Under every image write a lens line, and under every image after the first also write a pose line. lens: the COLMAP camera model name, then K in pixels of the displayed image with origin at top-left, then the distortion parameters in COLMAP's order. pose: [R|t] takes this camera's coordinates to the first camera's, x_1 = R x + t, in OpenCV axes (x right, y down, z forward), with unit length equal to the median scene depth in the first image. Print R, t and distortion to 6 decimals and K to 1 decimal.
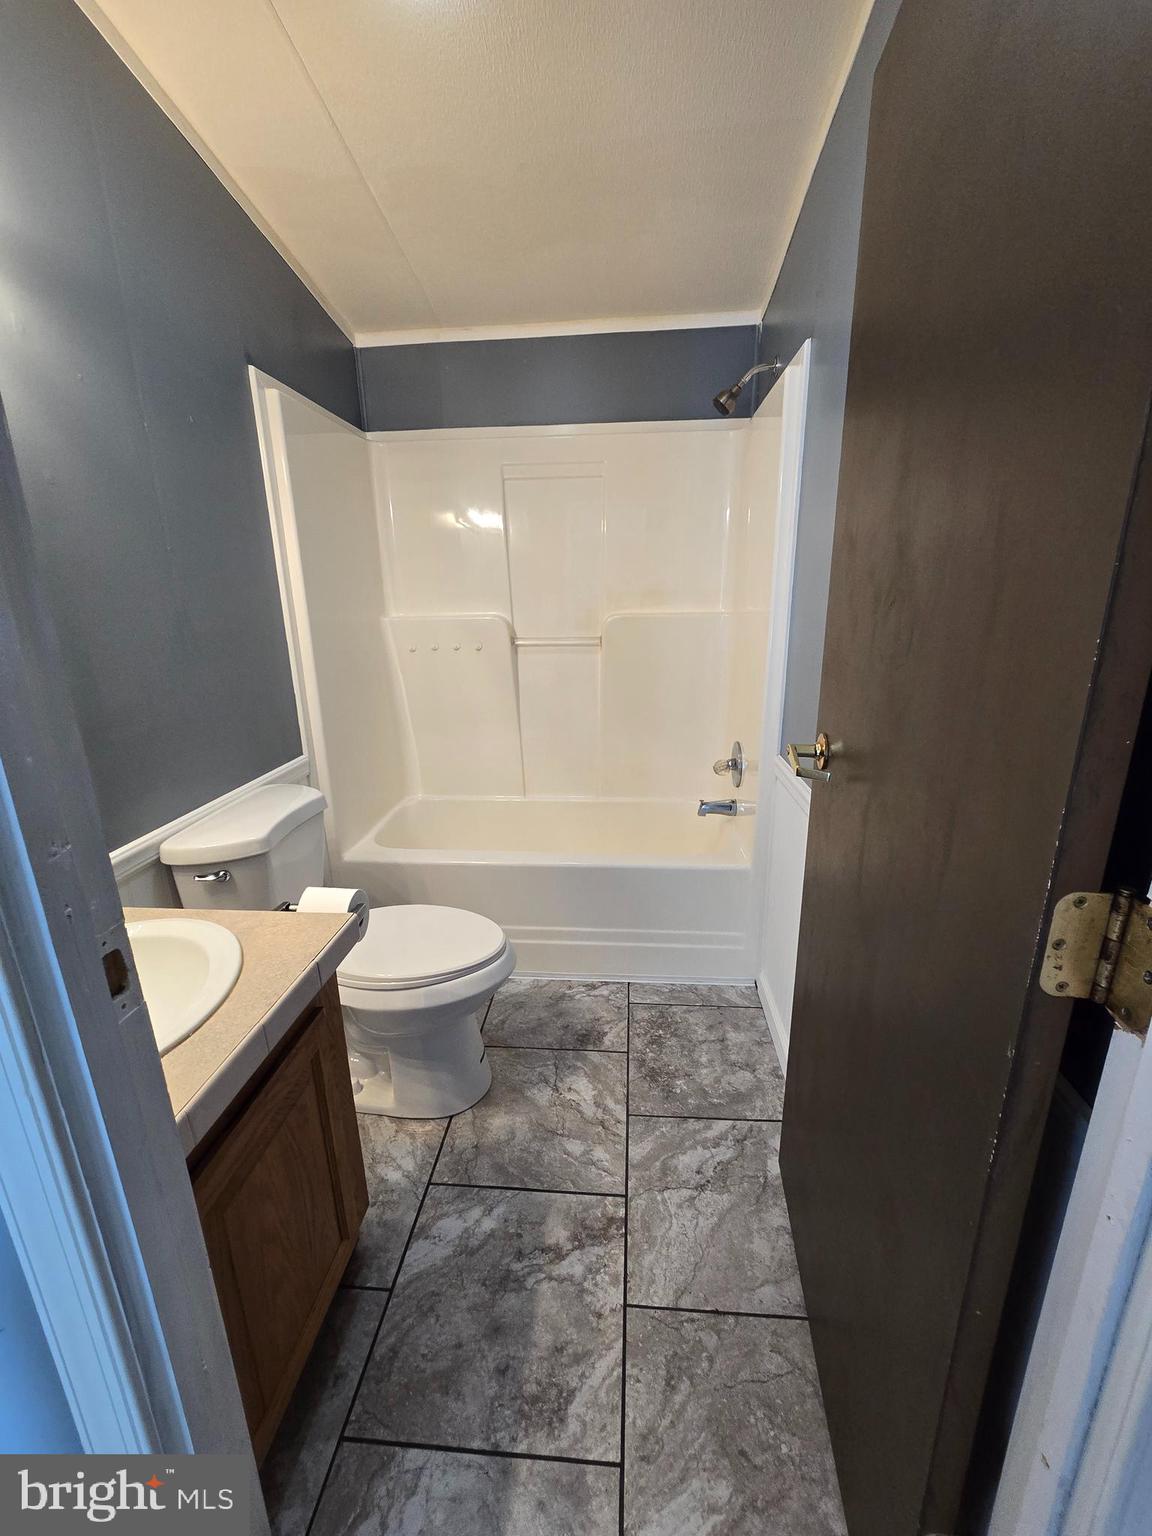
lens RADIAL K [[629.8, 0, 577.9], [0, 629.8, 765.3], [0, 0, 1]] dist [-0.007820, 0.002463]
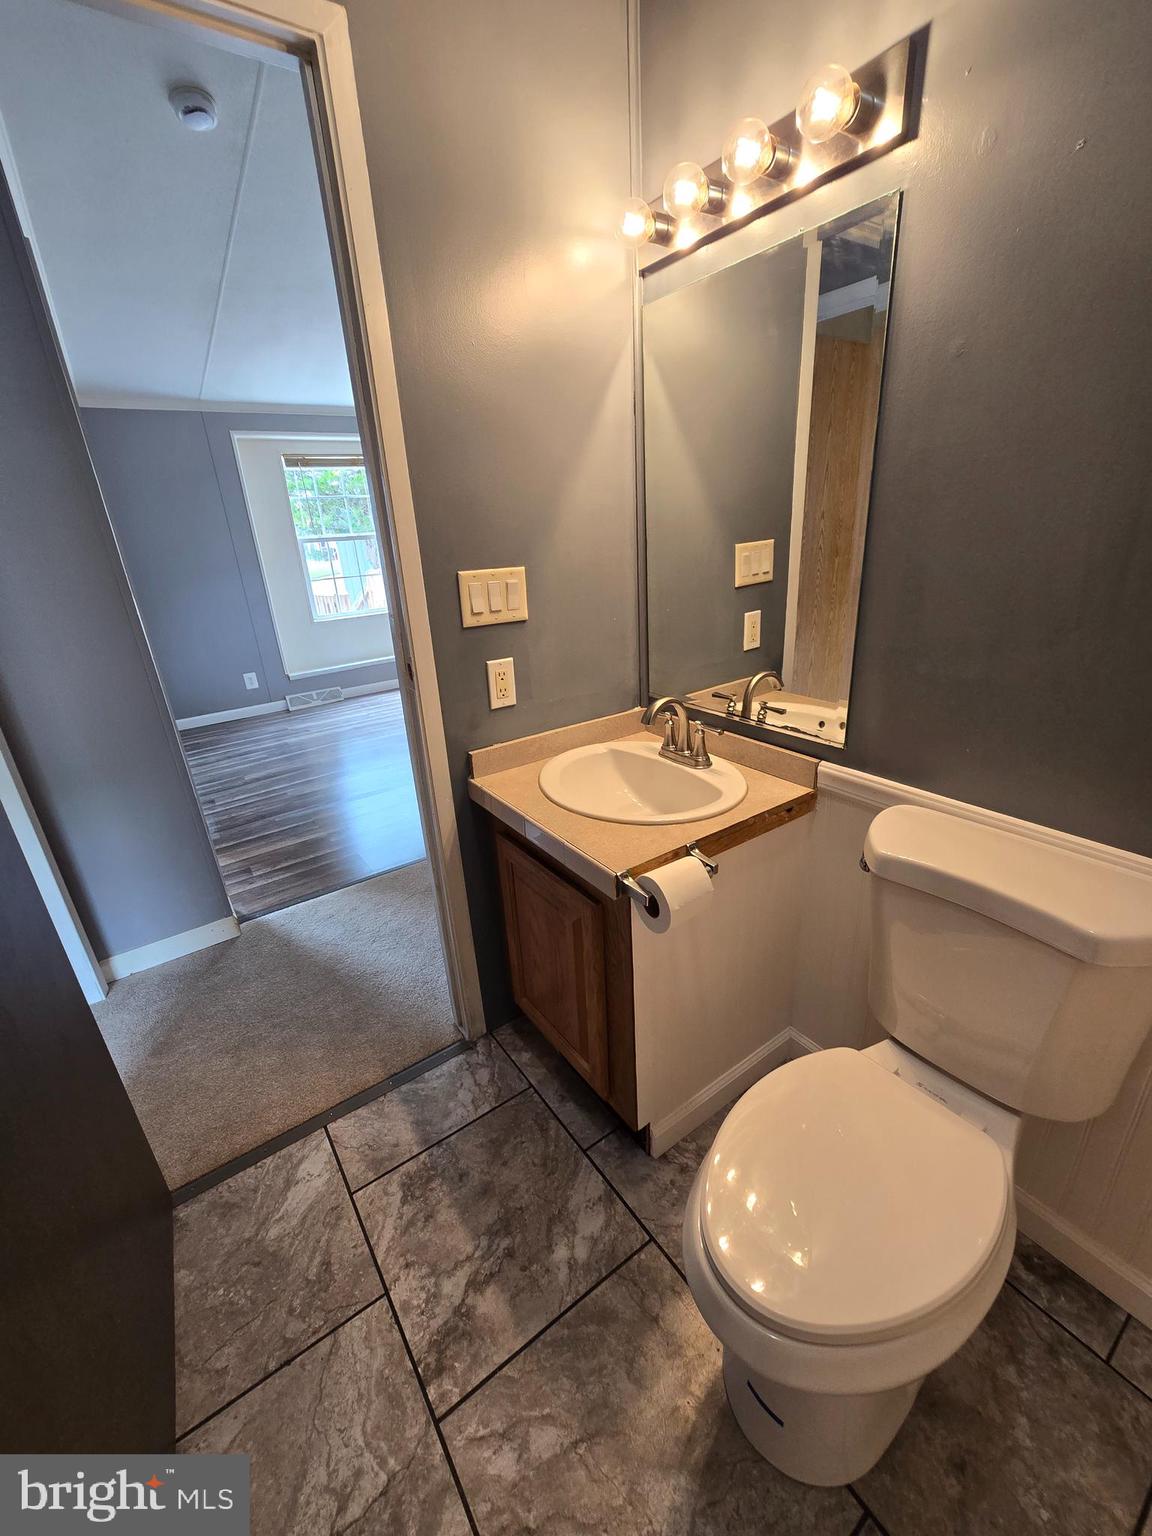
lens RADIAL K [[629.8, 0, 587.0], [0, 629.8, 772.5], [0, 0, 1]] dist [-0.007820, 0.002463]
pose [[-0.756186, 0.295498, -0.583836, 0.161125], [-0.110906, 0.821442, 0.559404, -0.367241], [0.644890, 0.487764, -0.588390, 1.306862]]
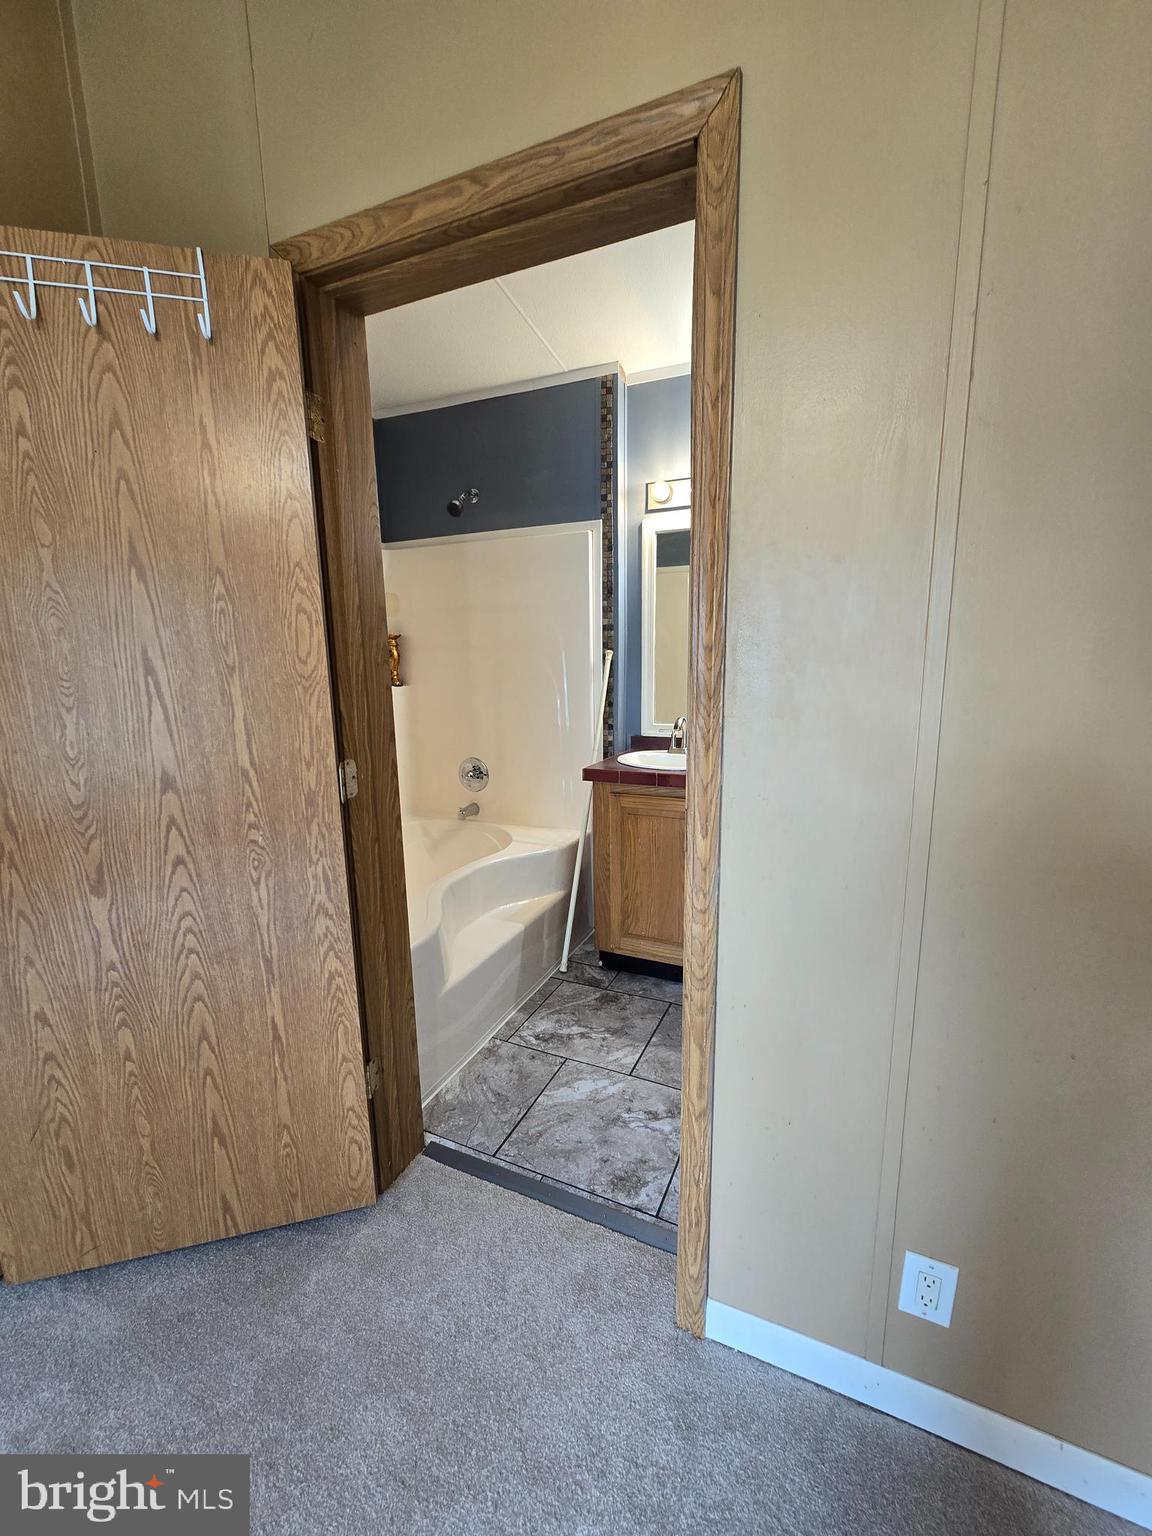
lens RADIAL K [[629.8, 0, 574.0], [0, 629.8, 765.3], [0, 0, 1]] dist [-0.007820, 0.002463]
pose [[0.939190, 0.069162, -0.336360, 0.222410], [-0.095833, 0.993381, -0.063328, 0.102693], [0.329754, 0.091711, 0.939602, -0.471727]]
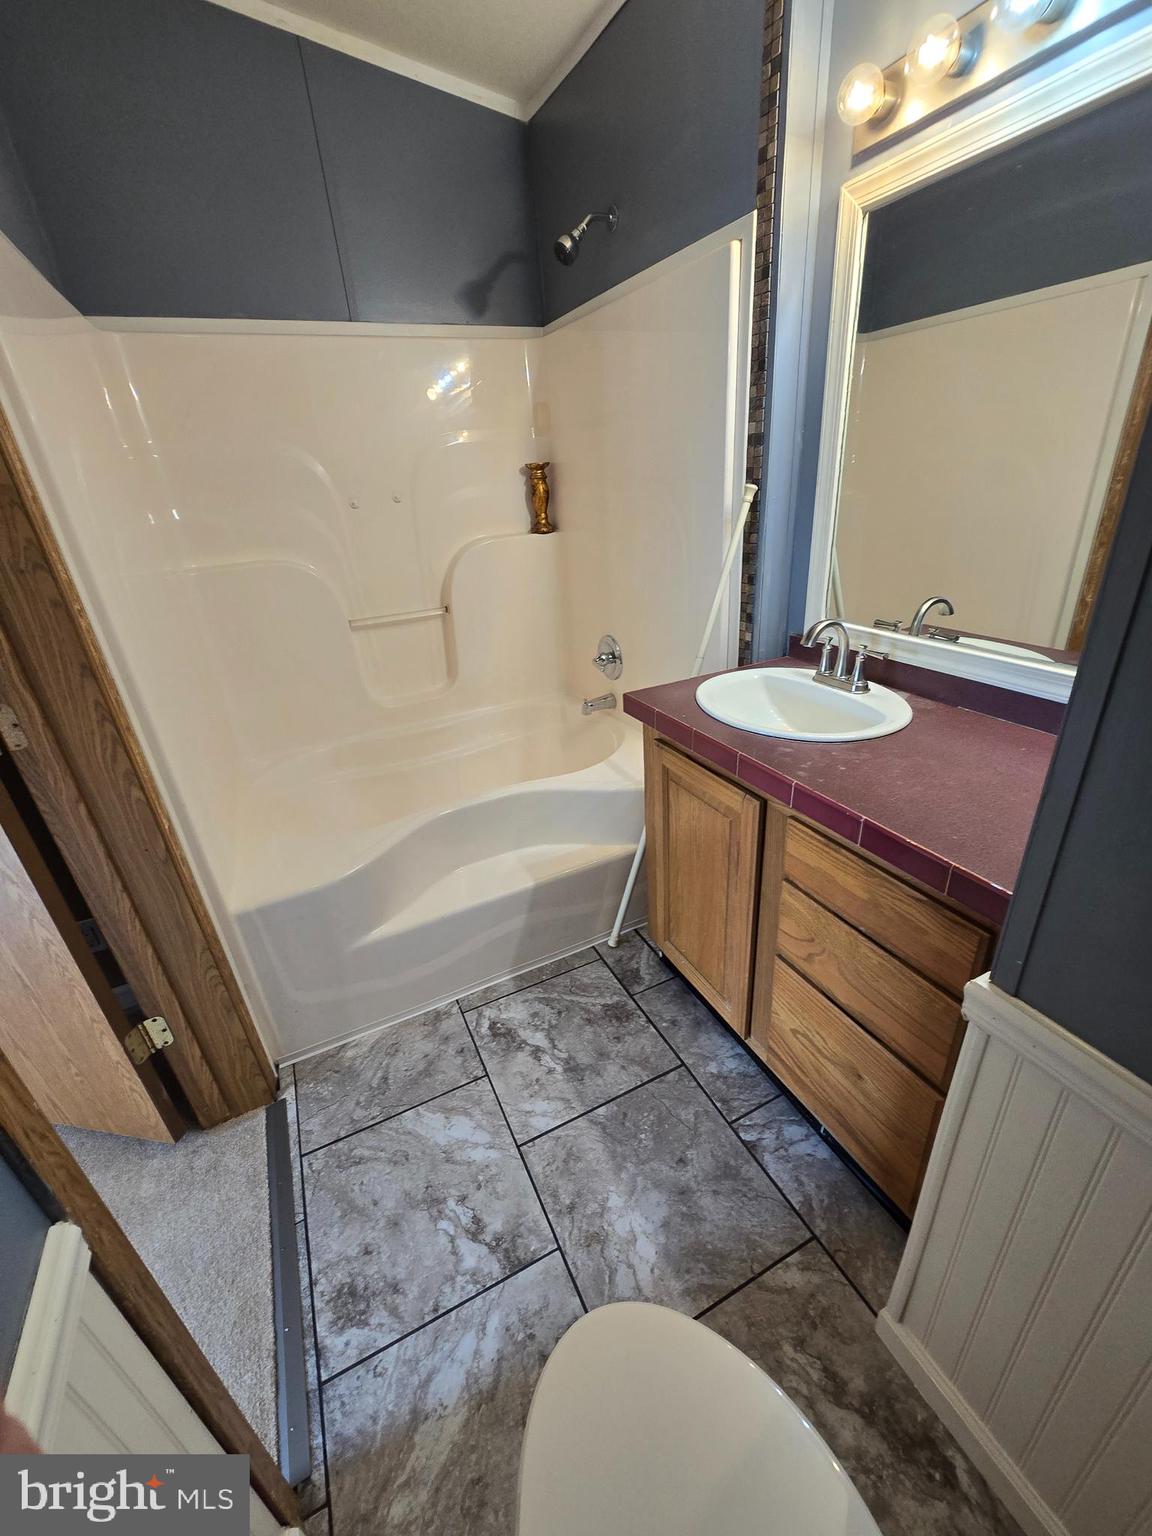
lens RADIAL K [[629.8, 0, 581.8], [0, 629.8, 767.2], [0, 0, 1]] dist [-0.007820, 0.002463]
pose [[0.516524, 0.357239, -0.778192, 0.580086], [-0.171494, 0.933559, 0.314734, -0.261850], [0.838924, -0.029112, 0.543470, 0.633138]]
